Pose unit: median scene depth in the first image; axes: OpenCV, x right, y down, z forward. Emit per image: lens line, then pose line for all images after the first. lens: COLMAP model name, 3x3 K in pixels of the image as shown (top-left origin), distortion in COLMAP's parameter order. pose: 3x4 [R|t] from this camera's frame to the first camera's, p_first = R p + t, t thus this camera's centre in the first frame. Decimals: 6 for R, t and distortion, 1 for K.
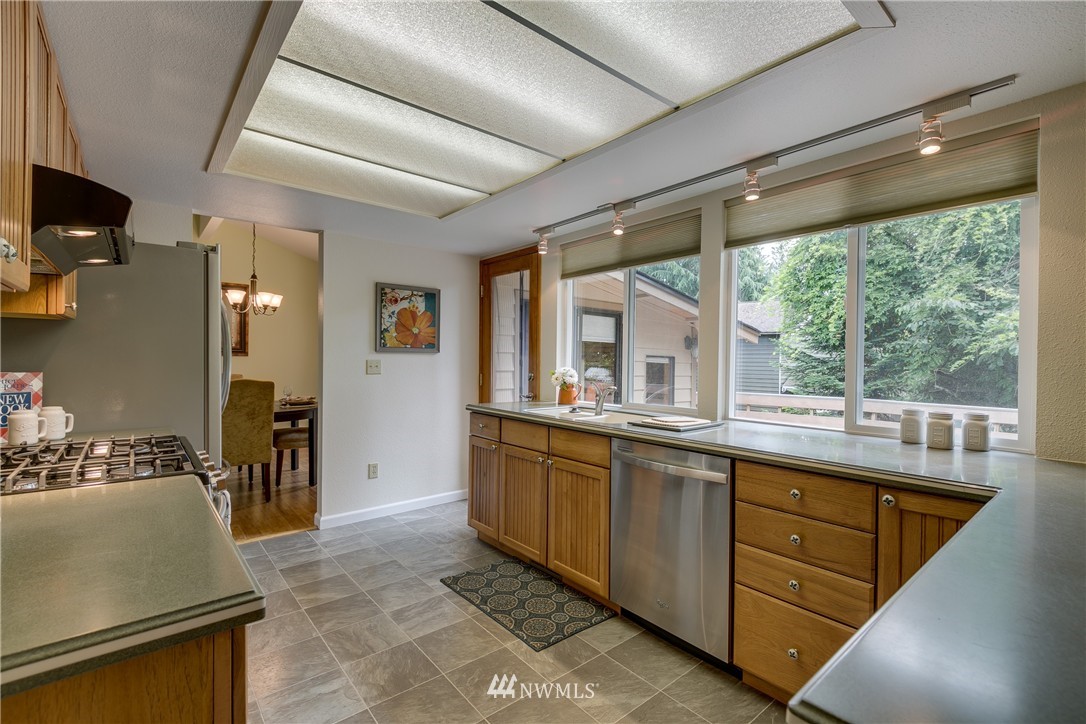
lens RADIAL K [[483.4, 0, 545.0], [0, 483.4, 360.5], [0, 0, 1]] dist [0.018957, -0.012756]
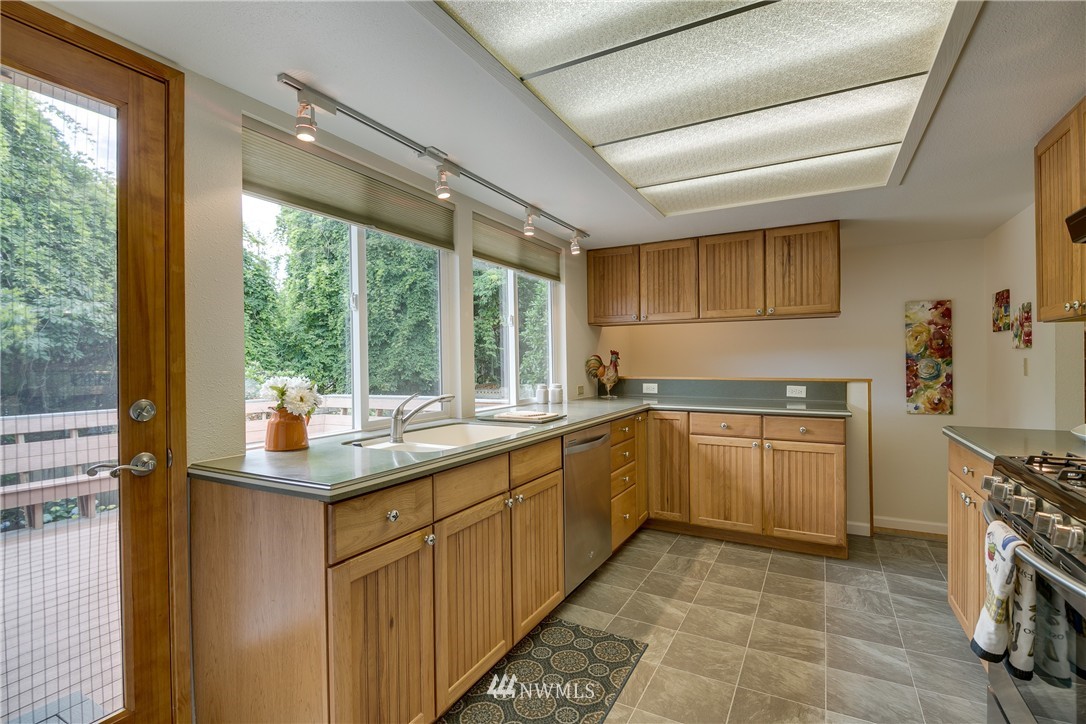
lens RADIAL K [[512.1, 0, 543.0], [0, 512.1, 362.0], [0, 0, 1]] dist [0.001197, -0.000418]
pose [[-0.371808, -0.012208, 0.928230, -0.830950], [0.004501, 0.999878, 0.014953, -0.011729], [-0.928299, 0.009738, -0.371707, 1.433259]]
